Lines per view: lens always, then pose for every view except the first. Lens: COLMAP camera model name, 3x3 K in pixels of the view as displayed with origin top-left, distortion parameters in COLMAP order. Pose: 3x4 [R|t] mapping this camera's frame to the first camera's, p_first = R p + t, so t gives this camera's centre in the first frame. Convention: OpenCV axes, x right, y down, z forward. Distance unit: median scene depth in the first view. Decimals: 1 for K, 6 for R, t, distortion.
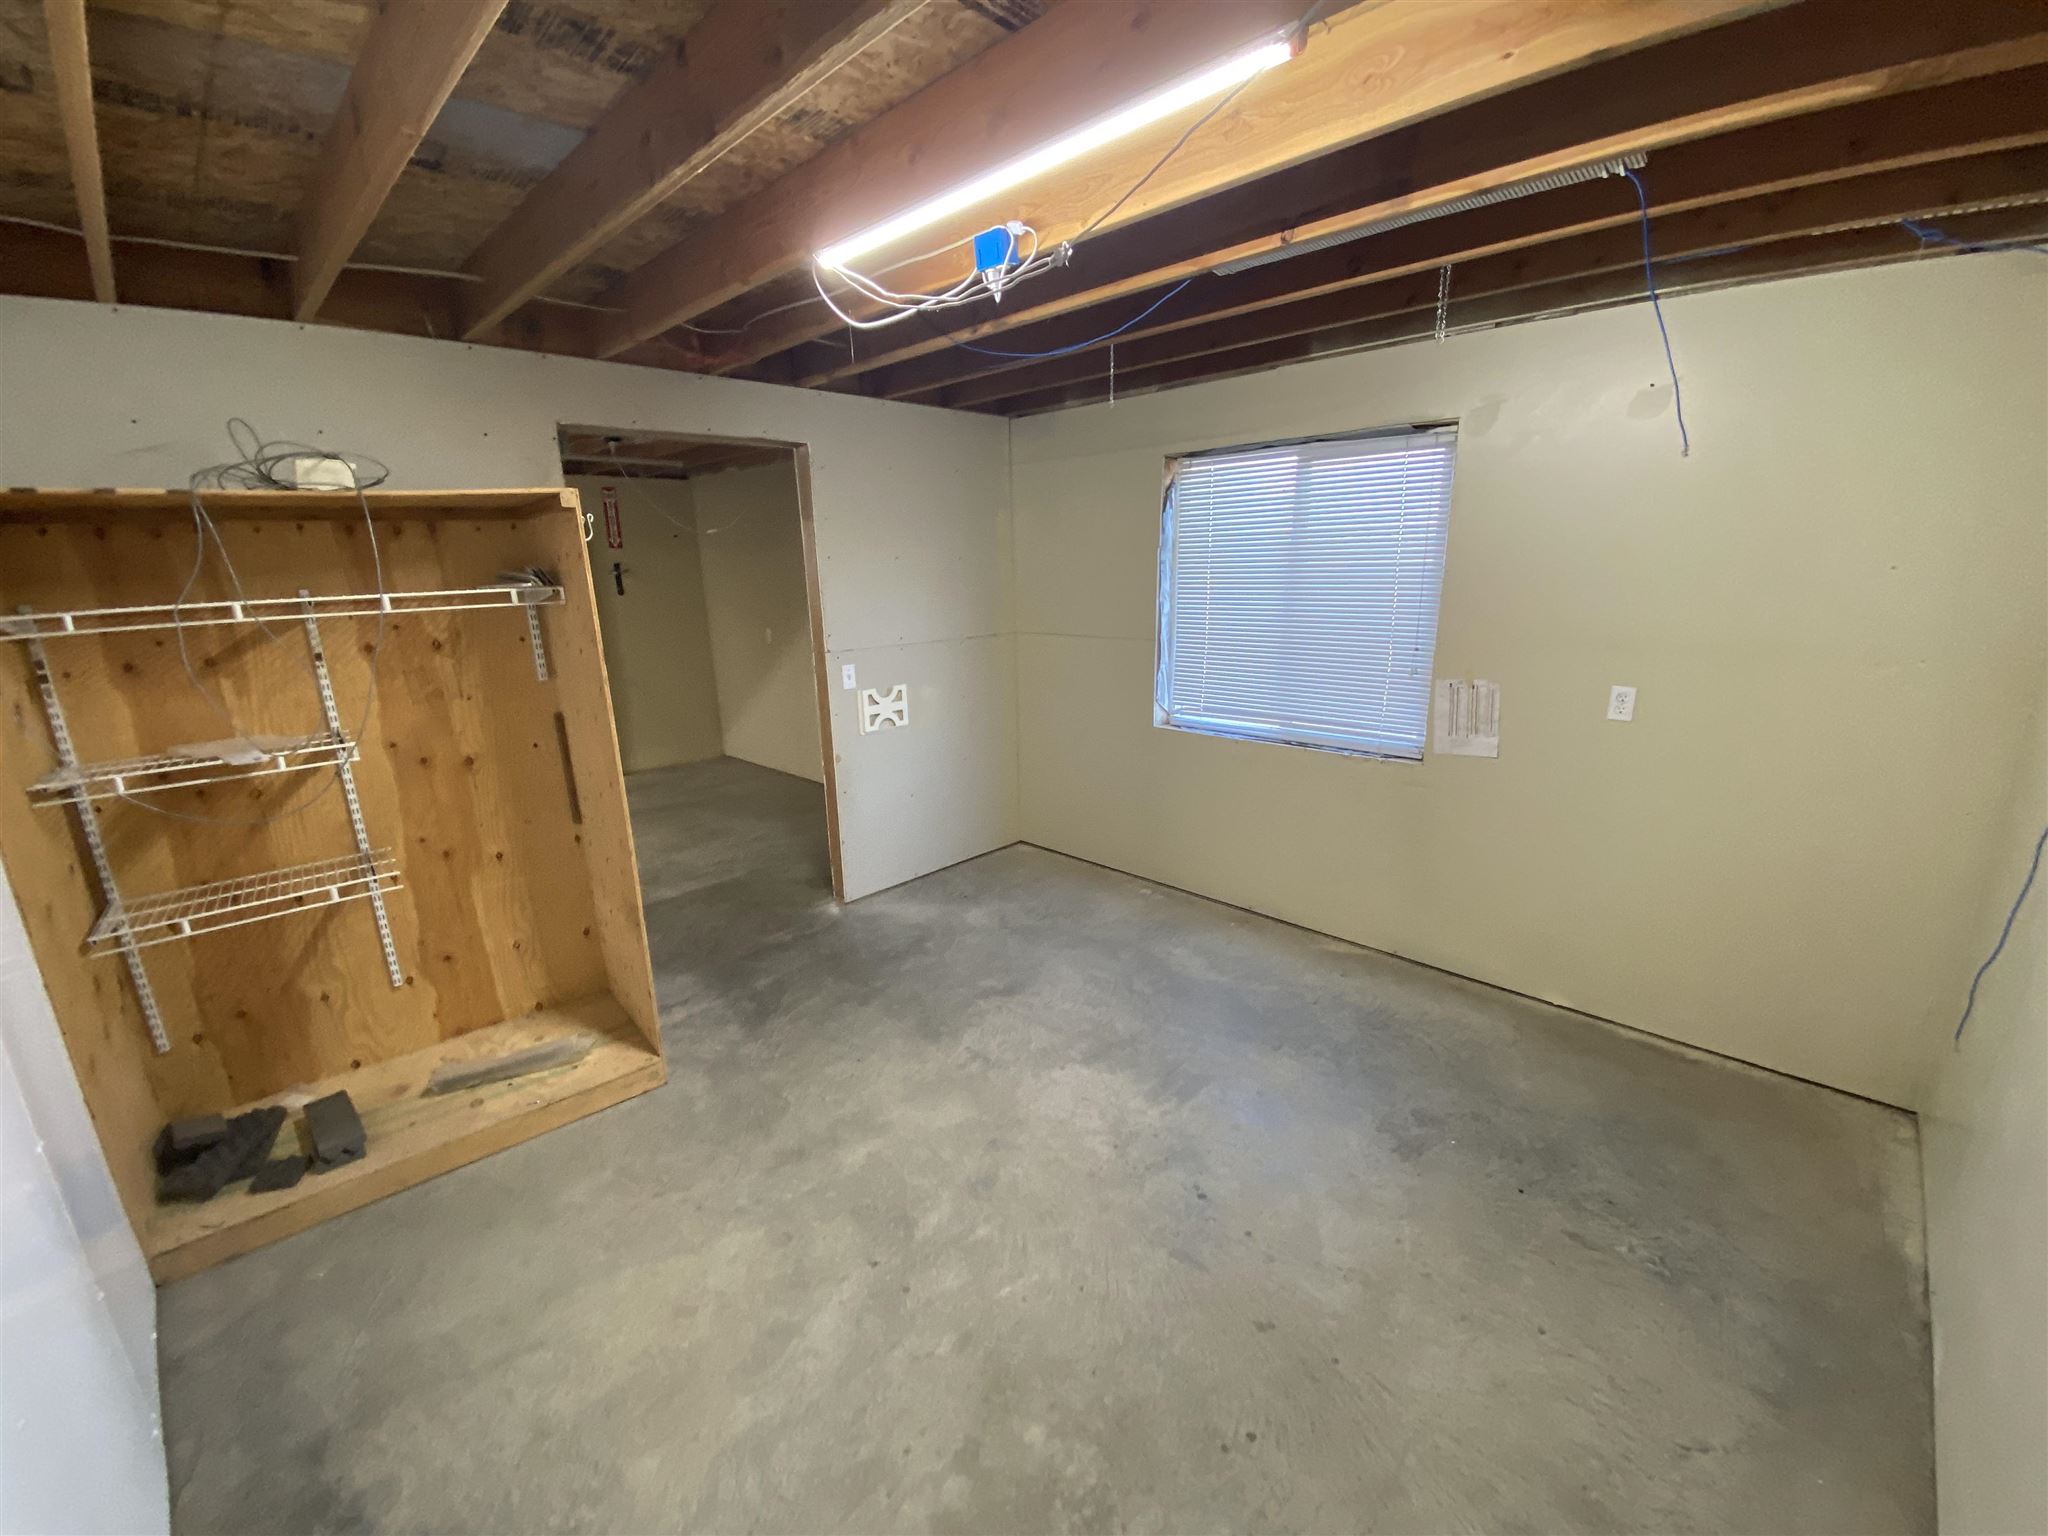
lens RADIAL K [[828.0, 0, 1026.3], [0, 828.0, 777.9], [0, 0, 1]] dist [-0.024577, -0.001821]
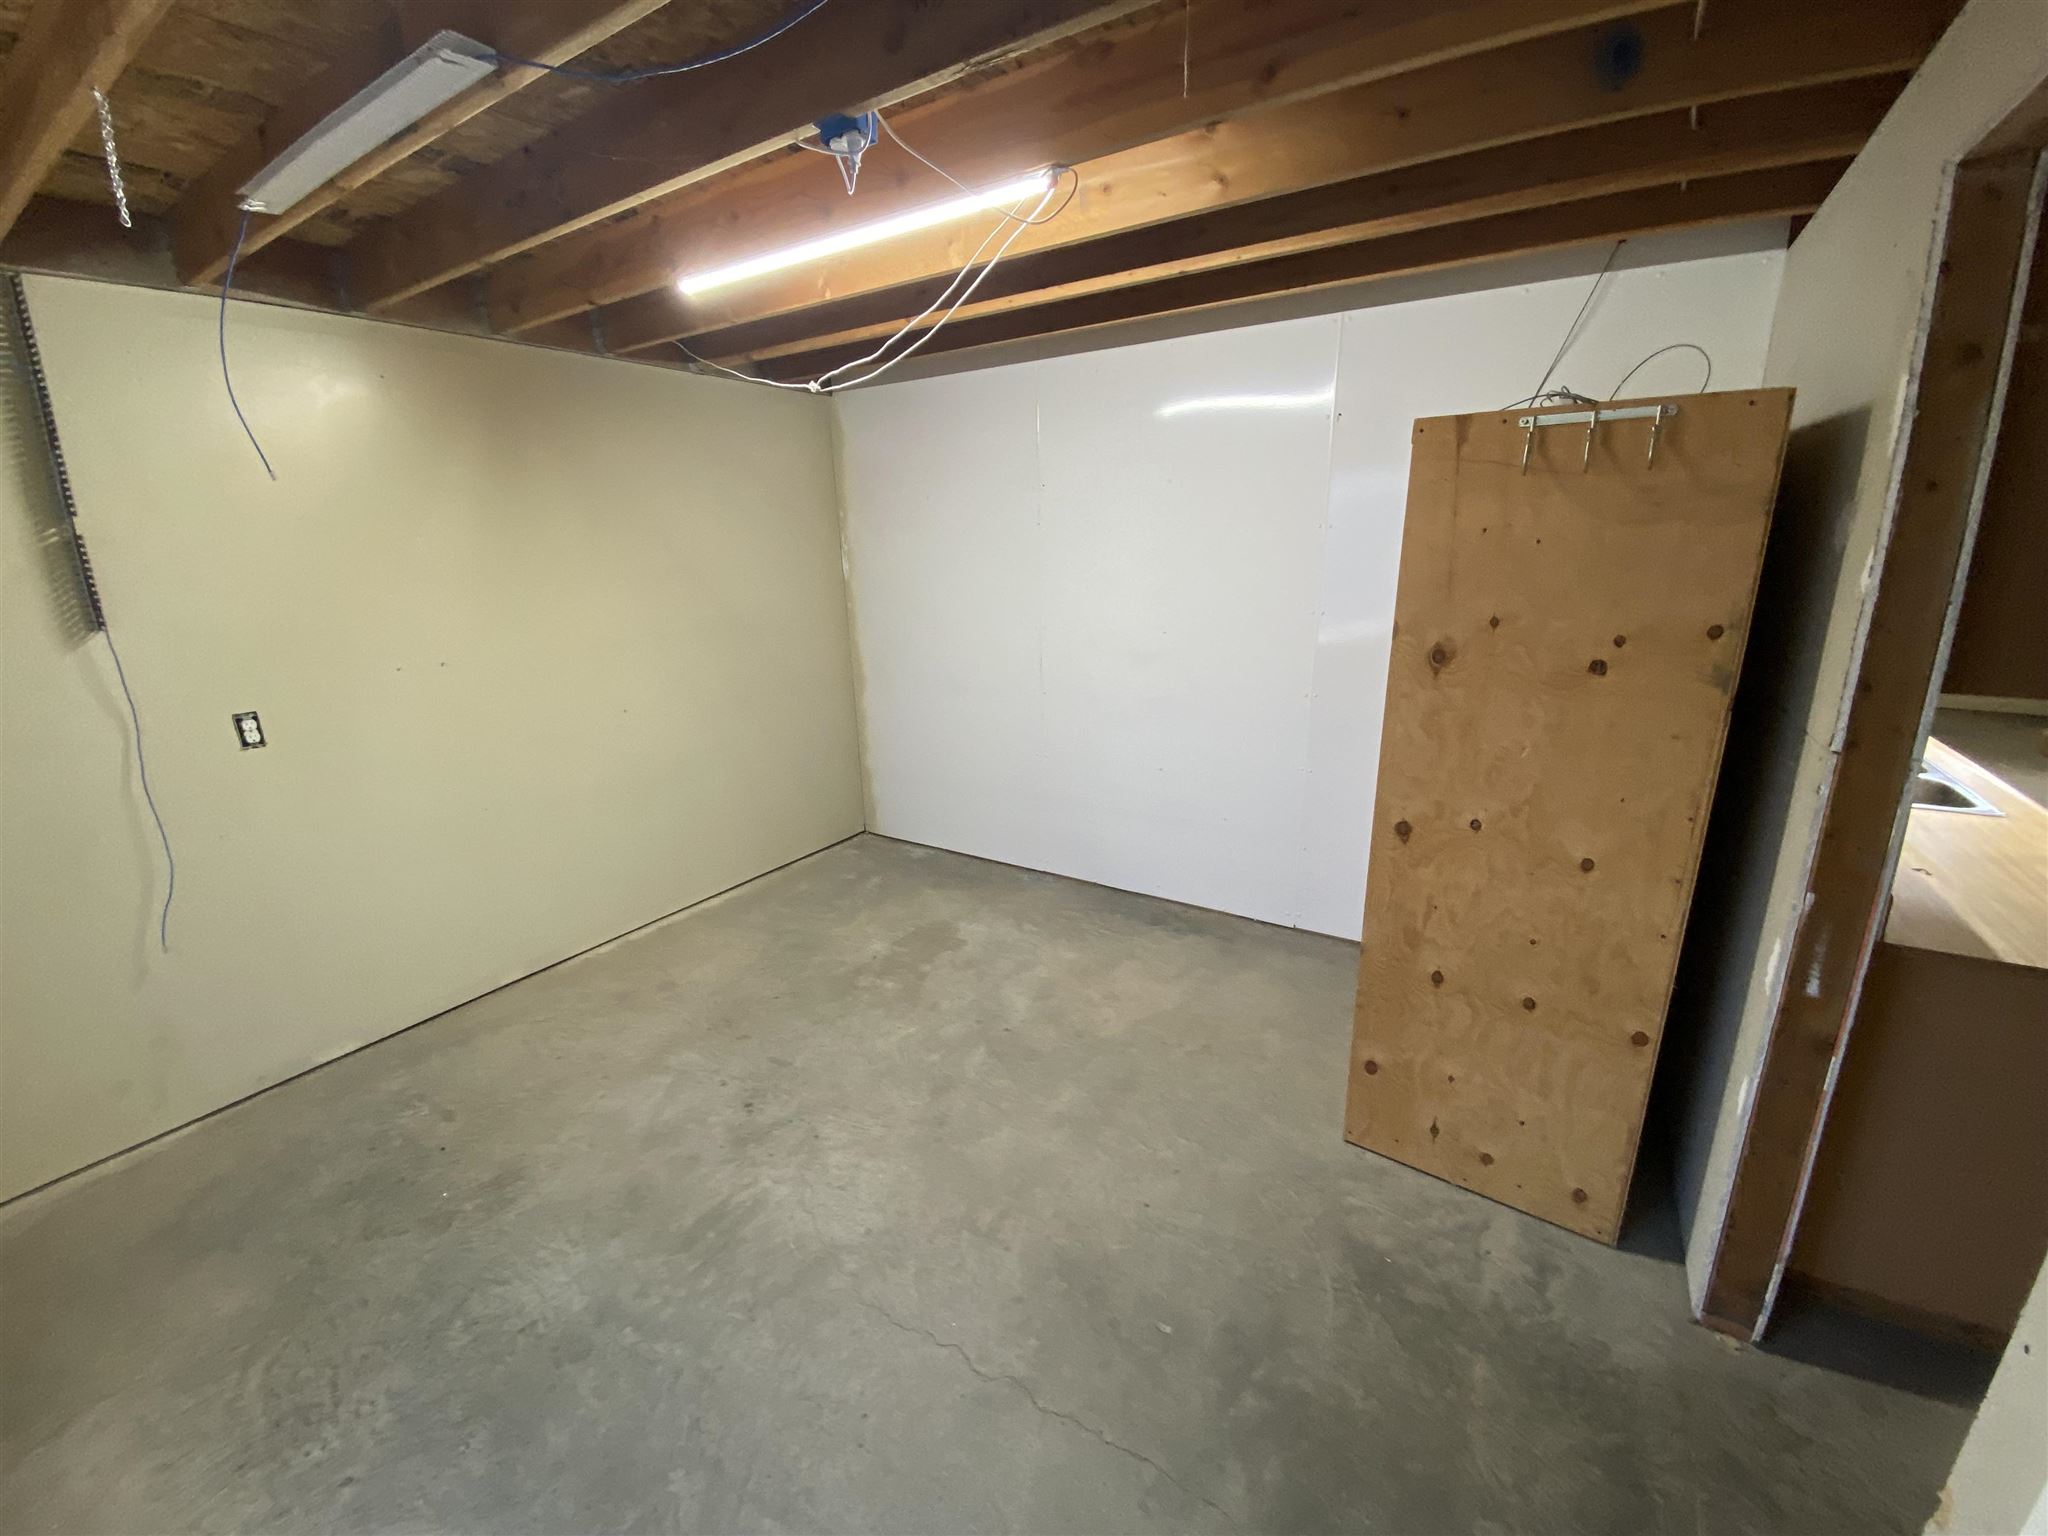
lens RADIAL K [[828.0, 0, 1025.6], [0, 828.0, 765.9], [0, 0, 1]] dist [-0.024577, -0.001821]
pose [[-0.978971, 0.094869, -0.180600, -0.001594], [-0.006314, 0.870774, 0.491642, -0.443330], [0.203904, 0.482443, -0.851864, 1.732842]]
